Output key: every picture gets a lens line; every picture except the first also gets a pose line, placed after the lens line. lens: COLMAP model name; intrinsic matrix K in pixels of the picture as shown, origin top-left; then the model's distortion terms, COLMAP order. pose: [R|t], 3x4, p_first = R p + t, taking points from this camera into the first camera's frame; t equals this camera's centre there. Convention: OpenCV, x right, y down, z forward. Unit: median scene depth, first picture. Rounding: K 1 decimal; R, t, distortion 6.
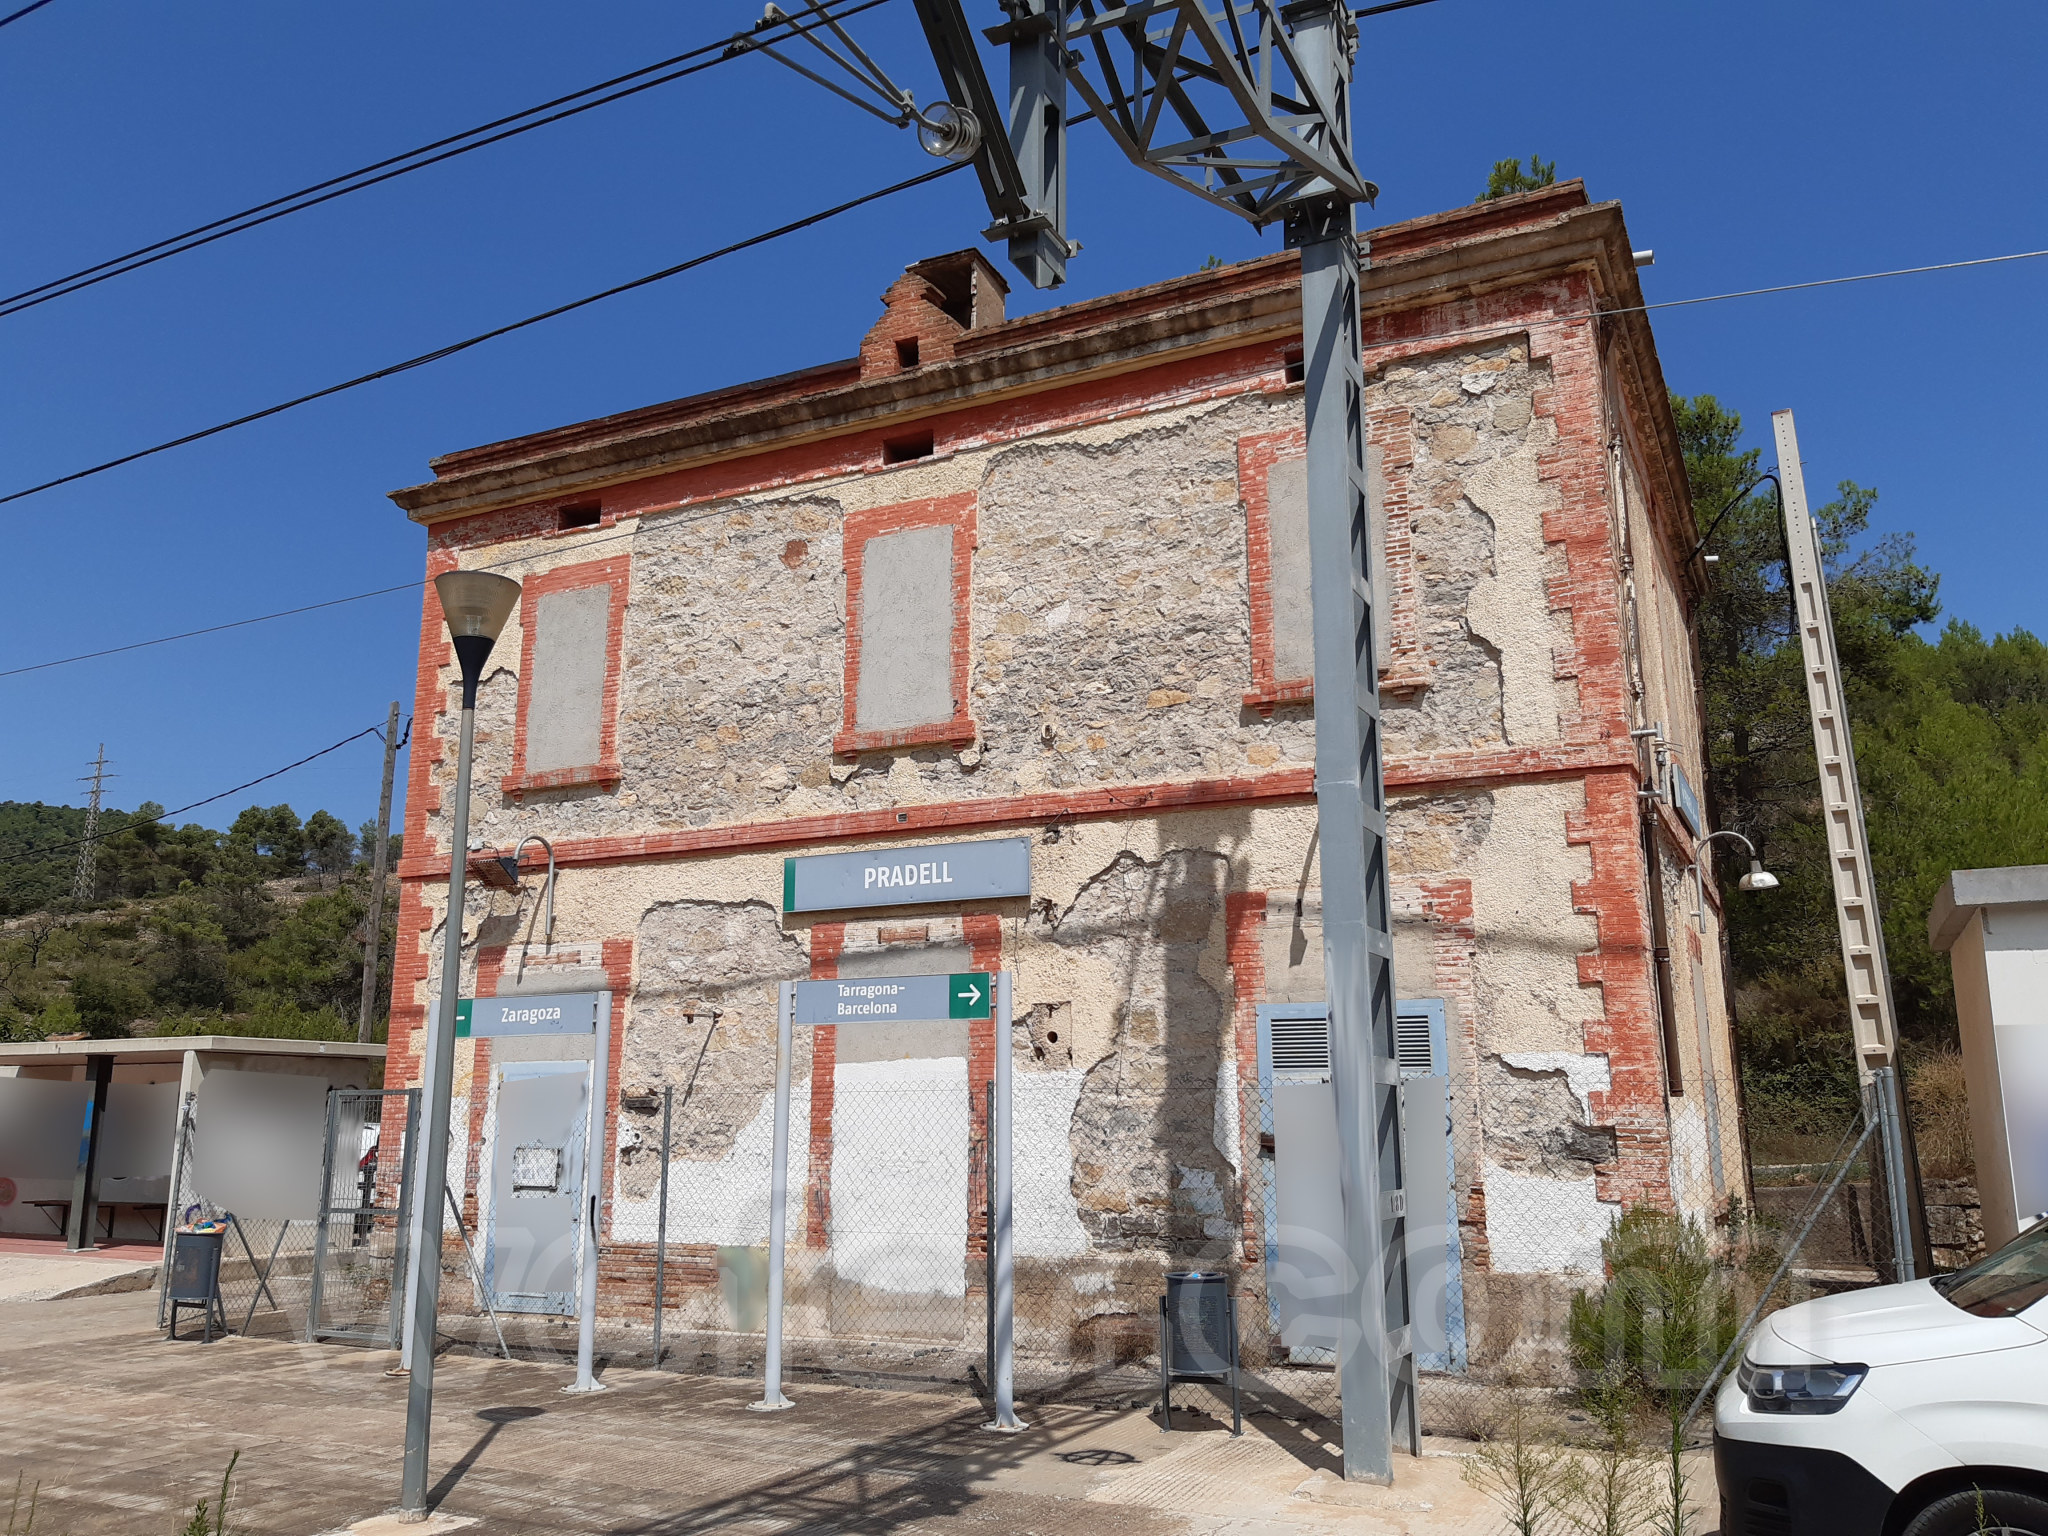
lens RADIAL K [[1600.9, 0, 1035.5], [0, 1600.9, 745.5], [0, 0, 1]] dist [0.111447, -0.223923]
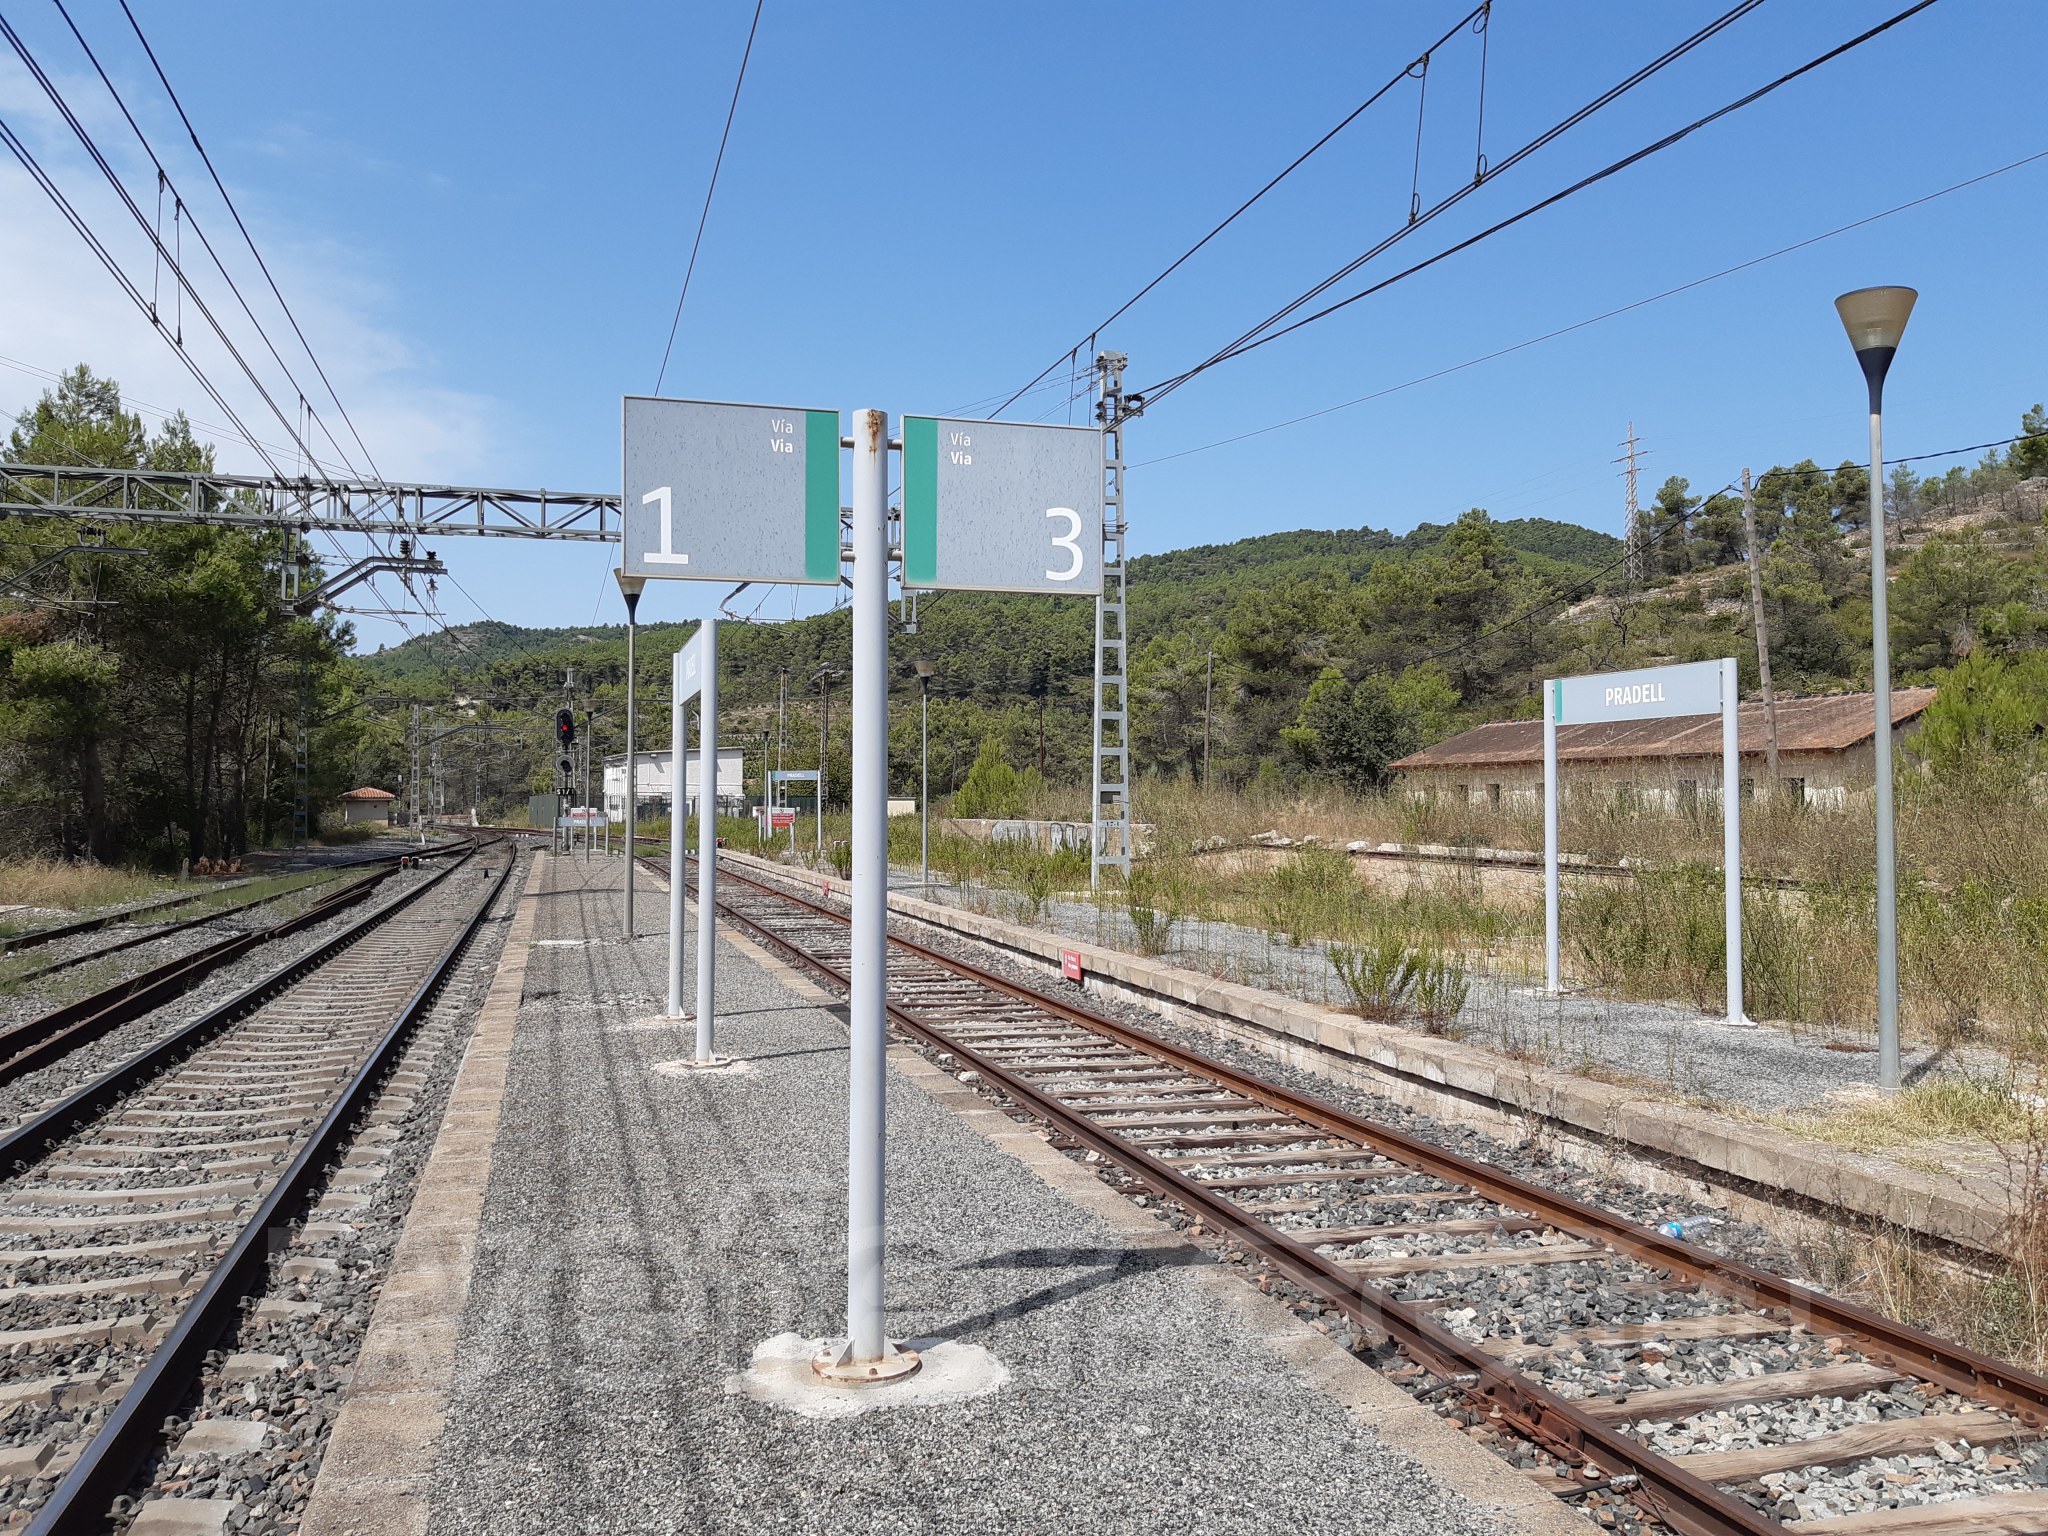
lens RADIAL K [[1572.7, 0, 1024.0], [0, 1572.7, 768.0], [0, 0, 1]] dist [0.100701, -0.190070]
pose [[0.676691, -0.014398, -0.736127, -0.123017], [0.167533, 0.976593, 0.134904, 0.012900], [0.716954, -0.214613, 0.663263, 0.049239]]
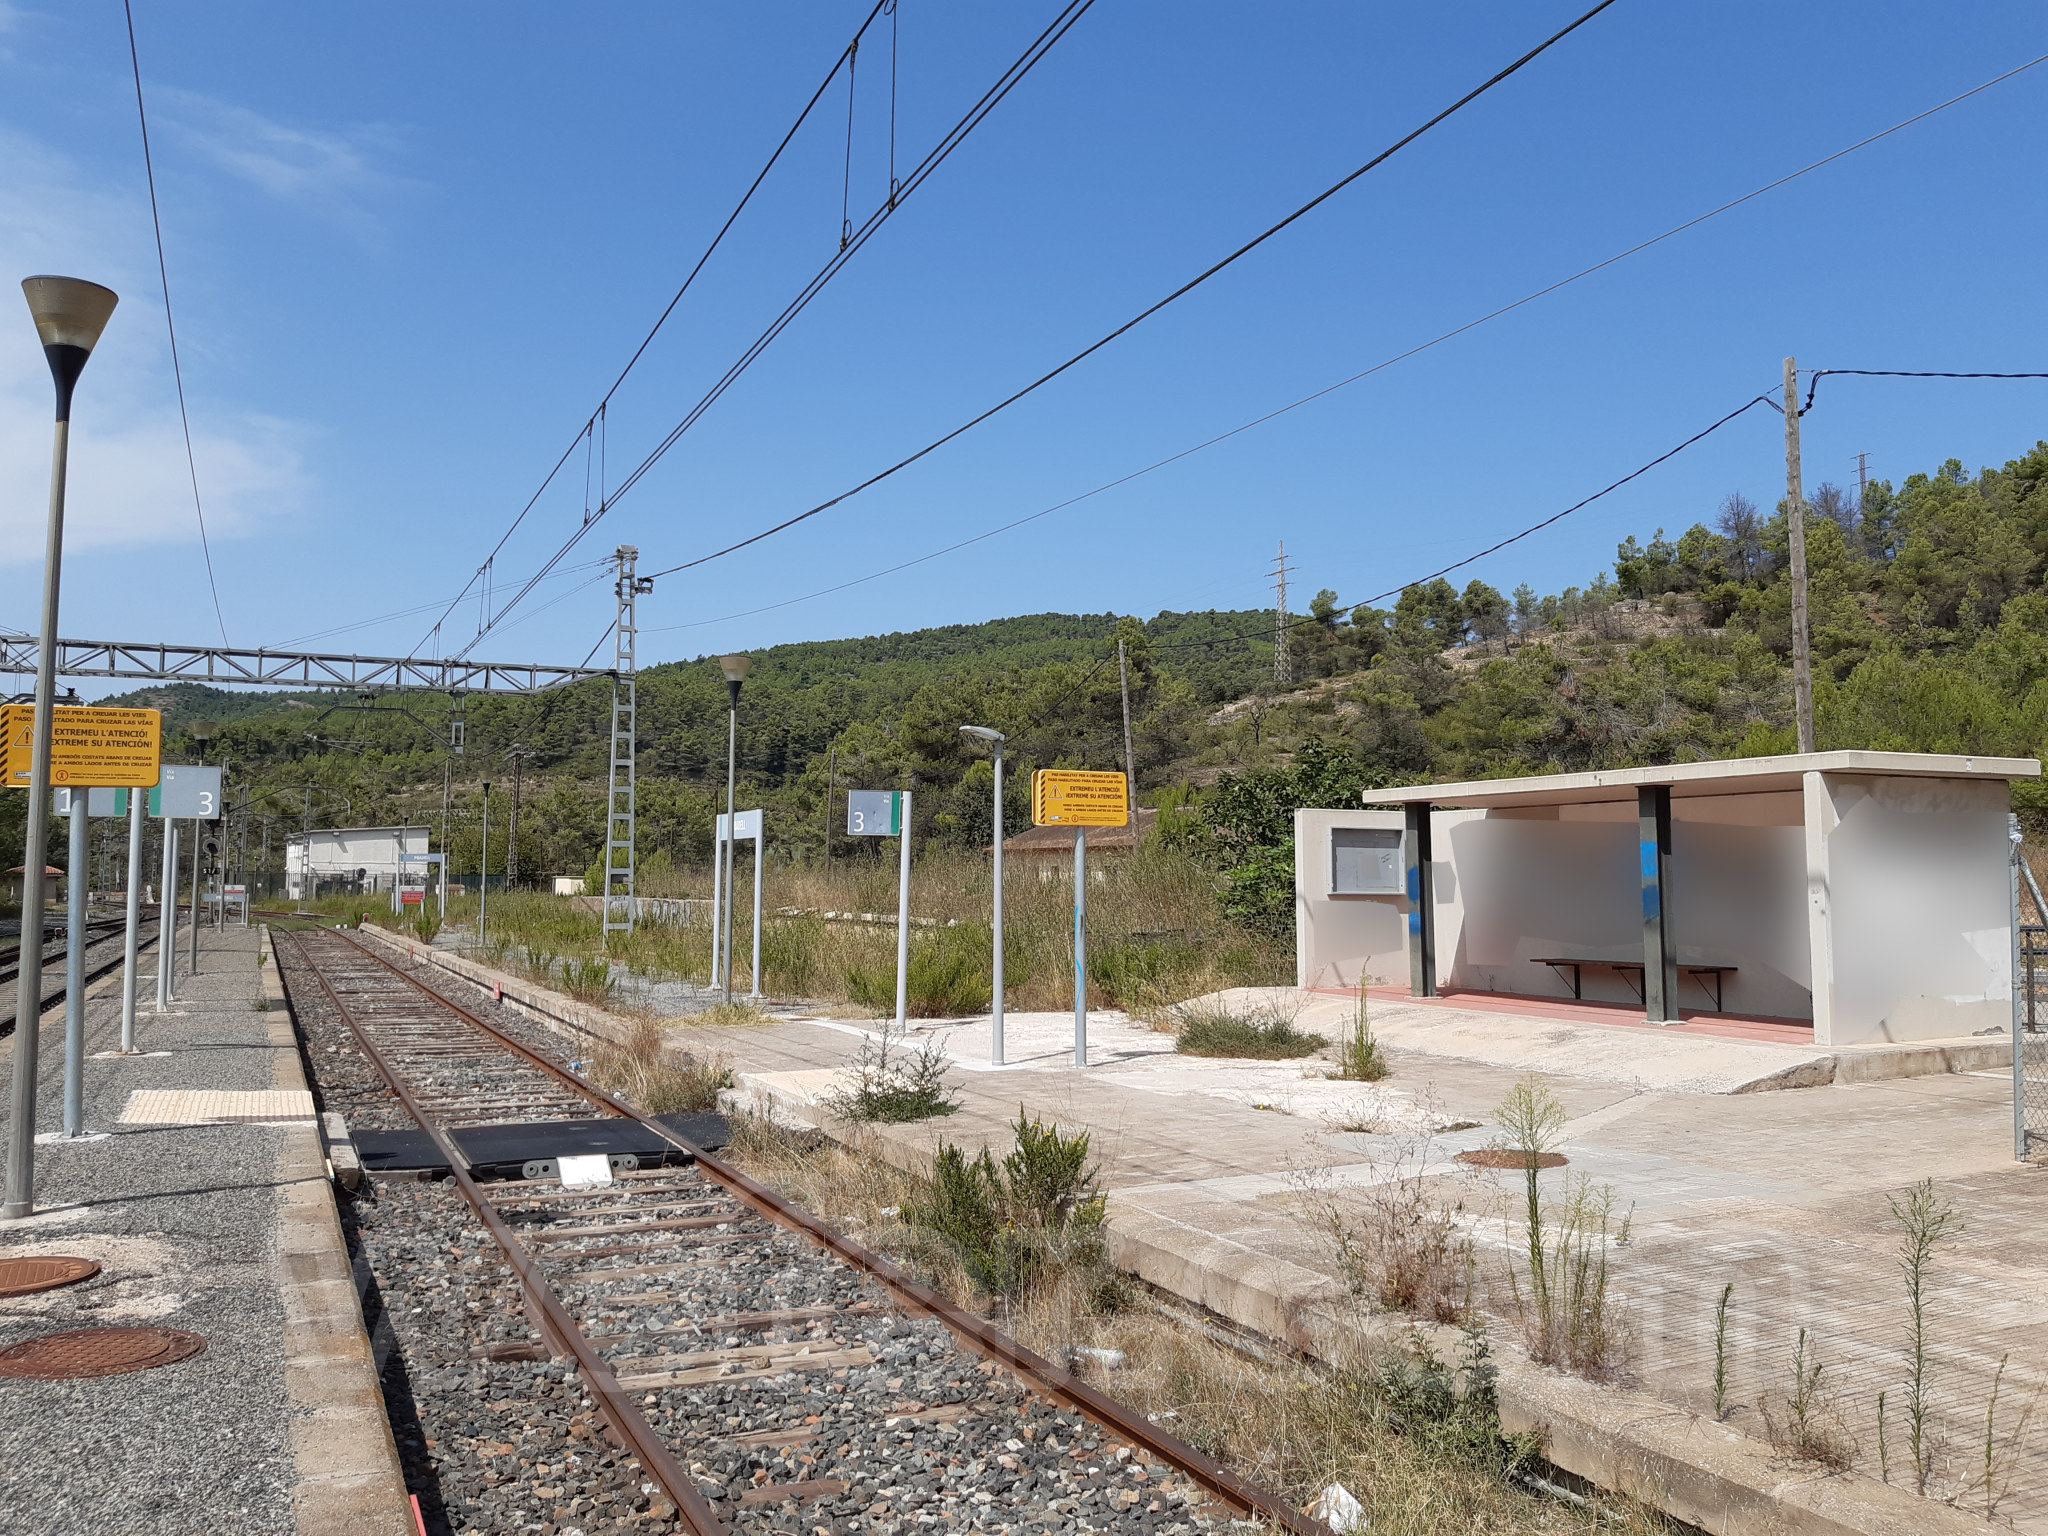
lens RADIAL K [[1602.1, 0, 1022.8], [0, 1602.1, 744.2], [0, 0, 1]] dist [0.097619, -0.191259]
pose [[0.780476, -0.048090, -0.623333, -0.041512], [0.137314, 0.985877, 0.095871, 0.006631], [0.609919, -0.160417, 0.776057, 0.024199]]
